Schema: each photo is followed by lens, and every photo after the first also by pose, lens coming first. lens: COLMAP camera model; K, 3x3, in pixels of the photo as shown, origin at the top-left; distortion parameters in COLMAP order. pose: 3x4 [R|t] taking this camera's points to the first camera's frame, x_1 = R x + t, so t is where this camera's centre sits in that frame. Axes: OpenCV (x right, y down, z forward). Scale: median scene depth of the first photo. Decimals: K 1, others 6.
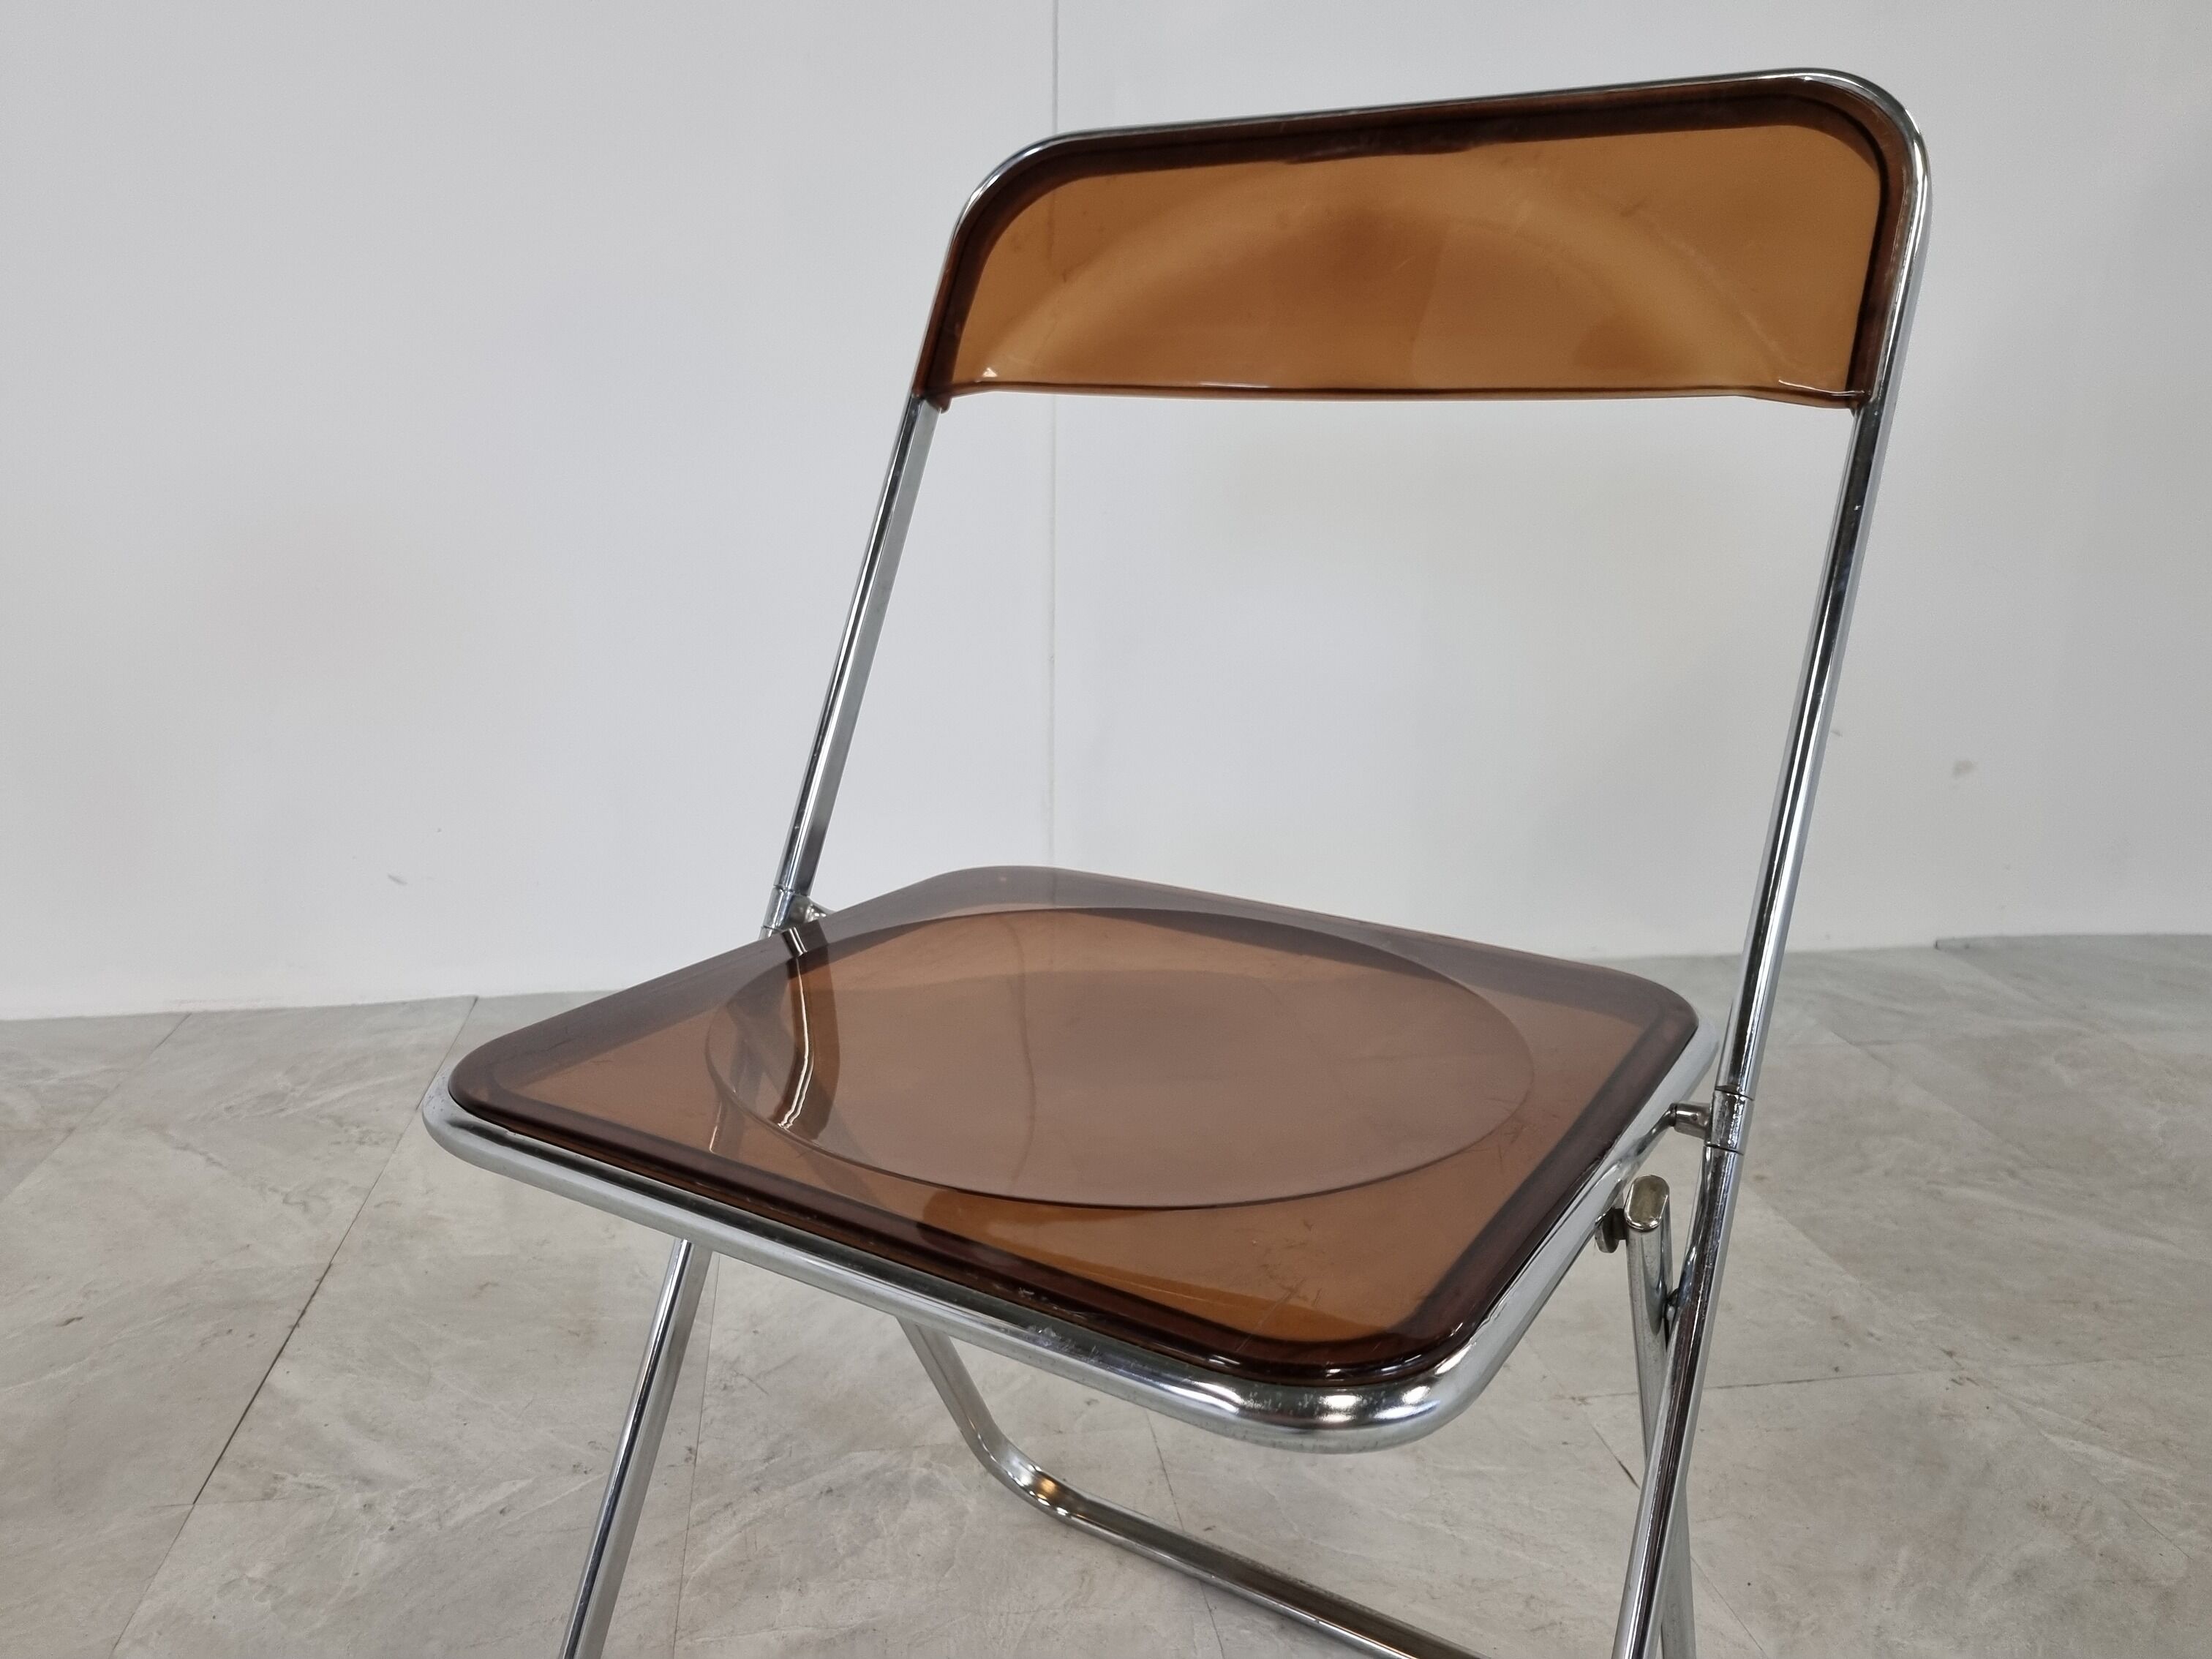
lens RADIAL K [[1713.9, 0, 1081.4], [0, 1713.9, 819.3], [0, 0, 1]] dist [0.041817, -0.037982]
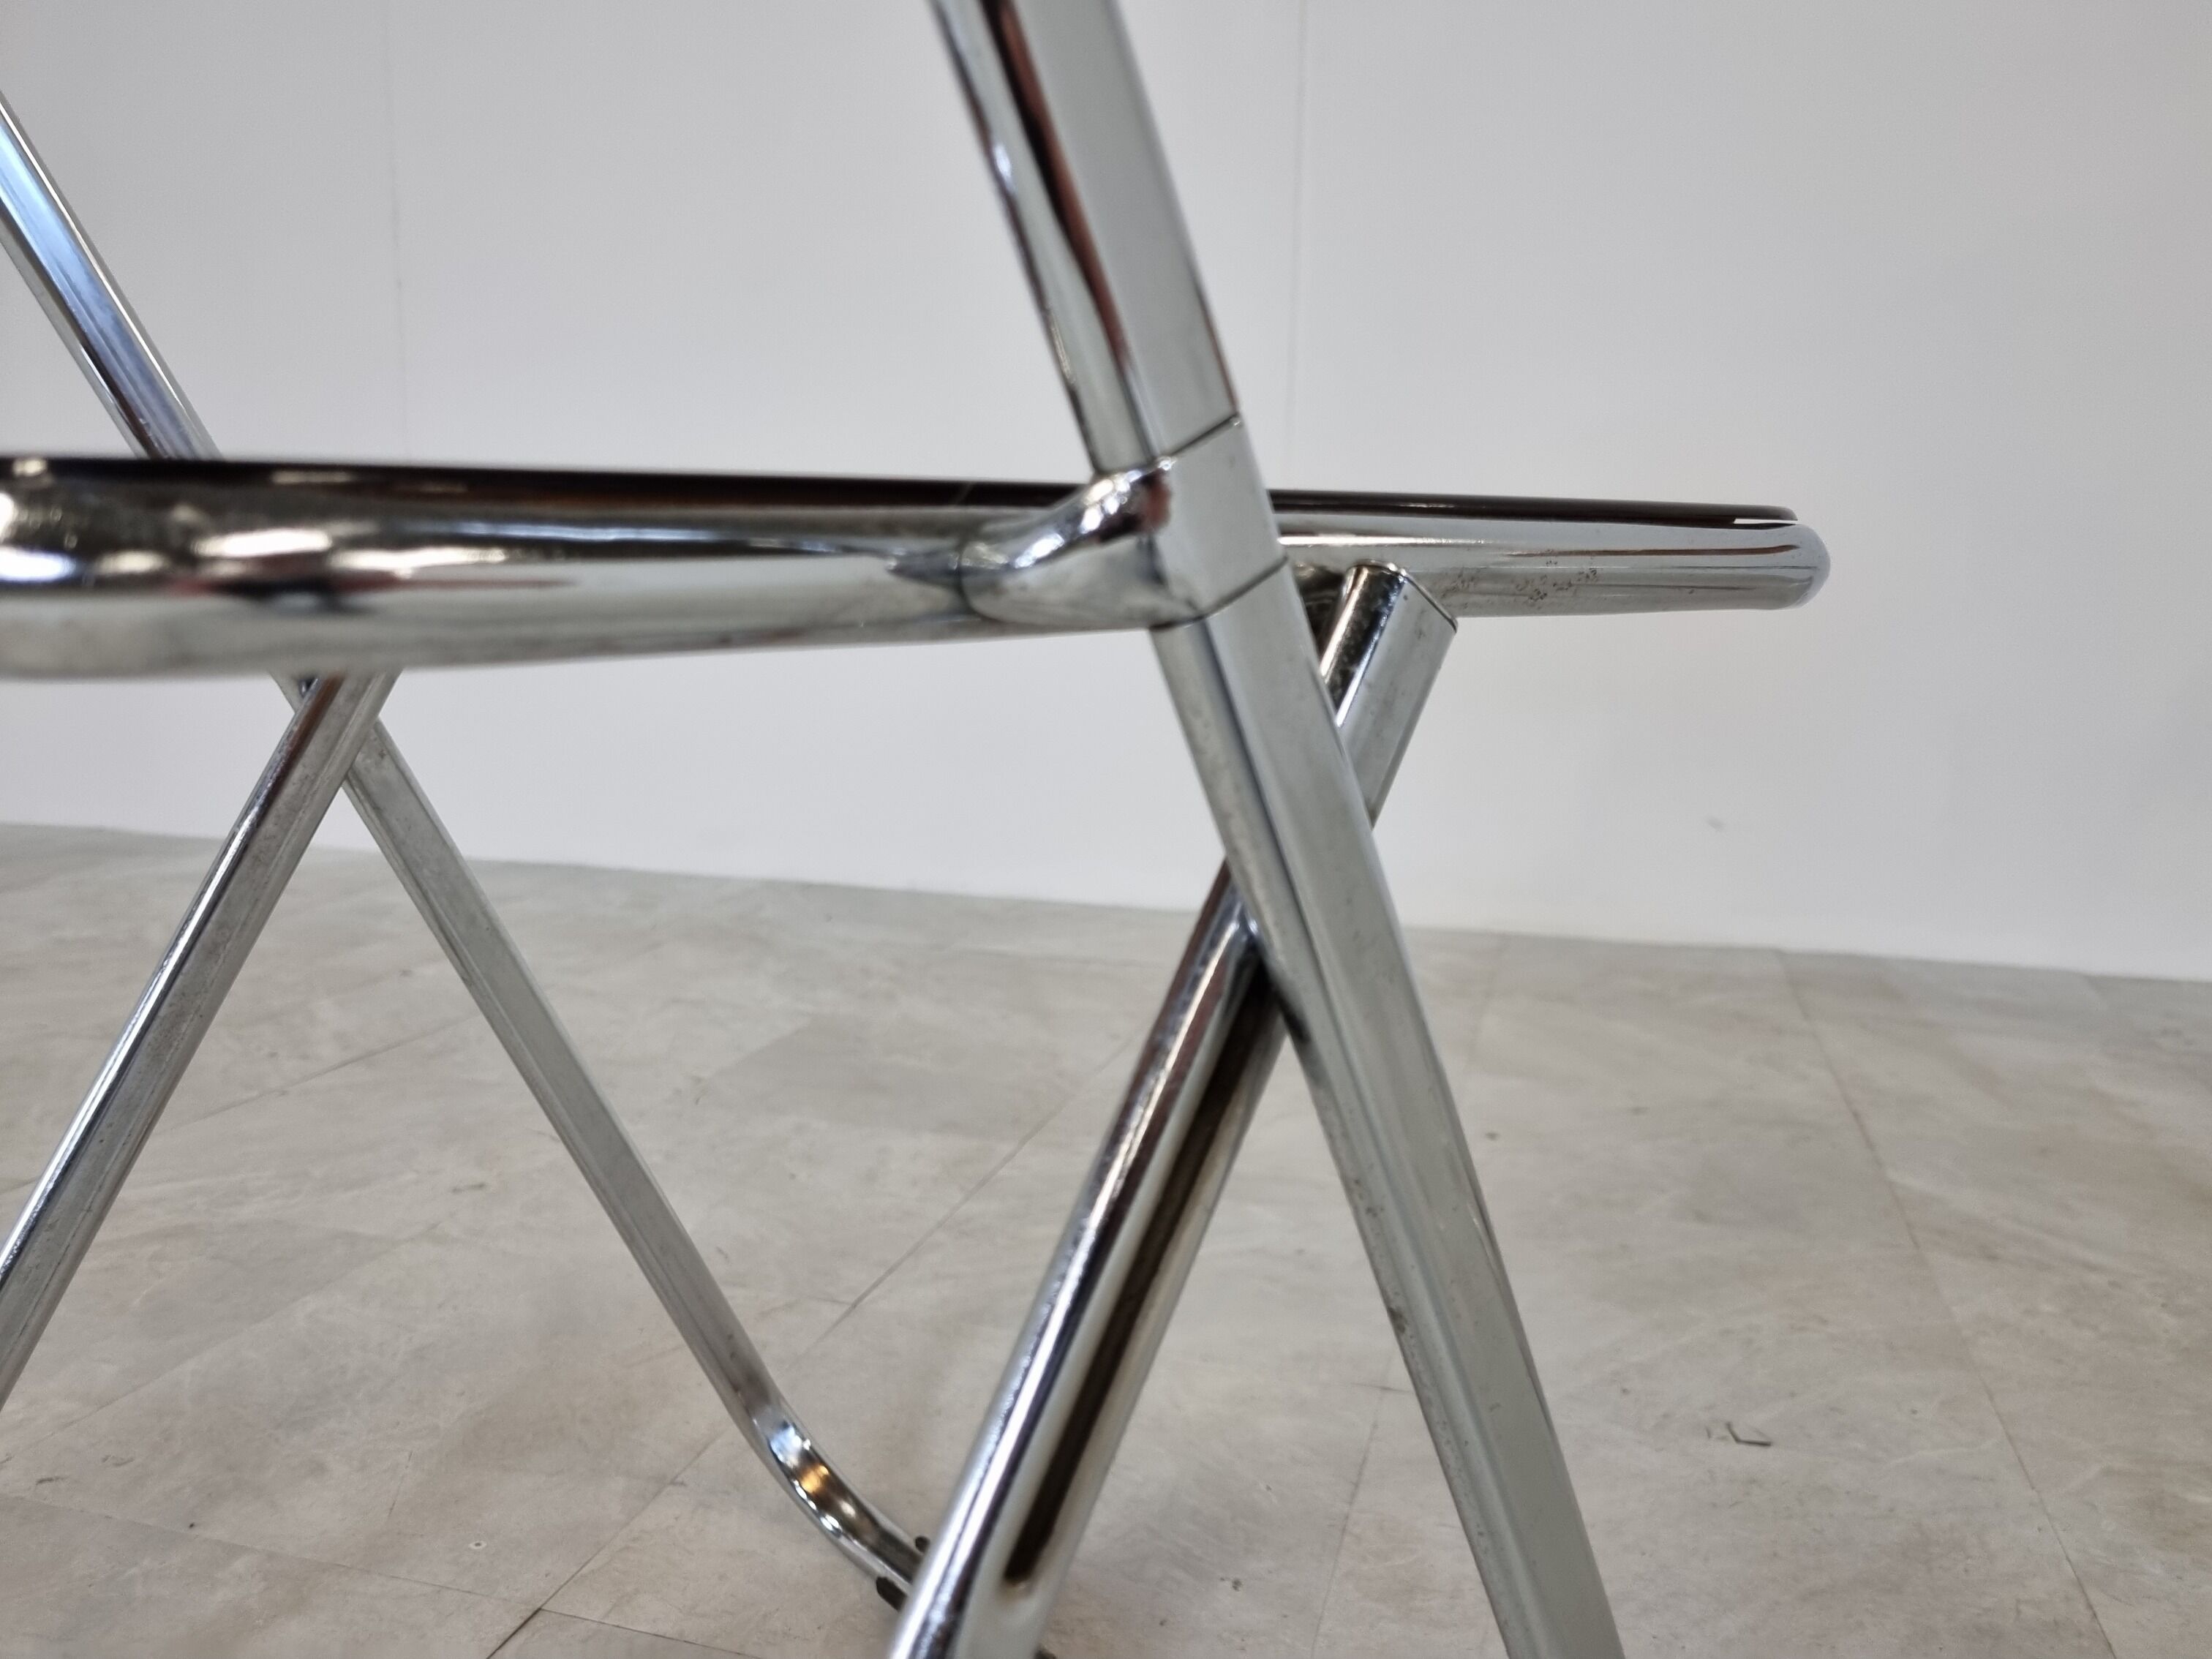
lens RADIAL K [[1725.4, 0, 1106.0], [0, 1725.4, 829.5], [0, 0, 1]] dist [0.032361, -0.018157]
pose [[0.897672, 0.065854, -0.435715, -0.491406], [-0.103372, 0.992649, -0.062940, 0.253322], [0.428367, 0.101540, 0.897881, -0.139891]]
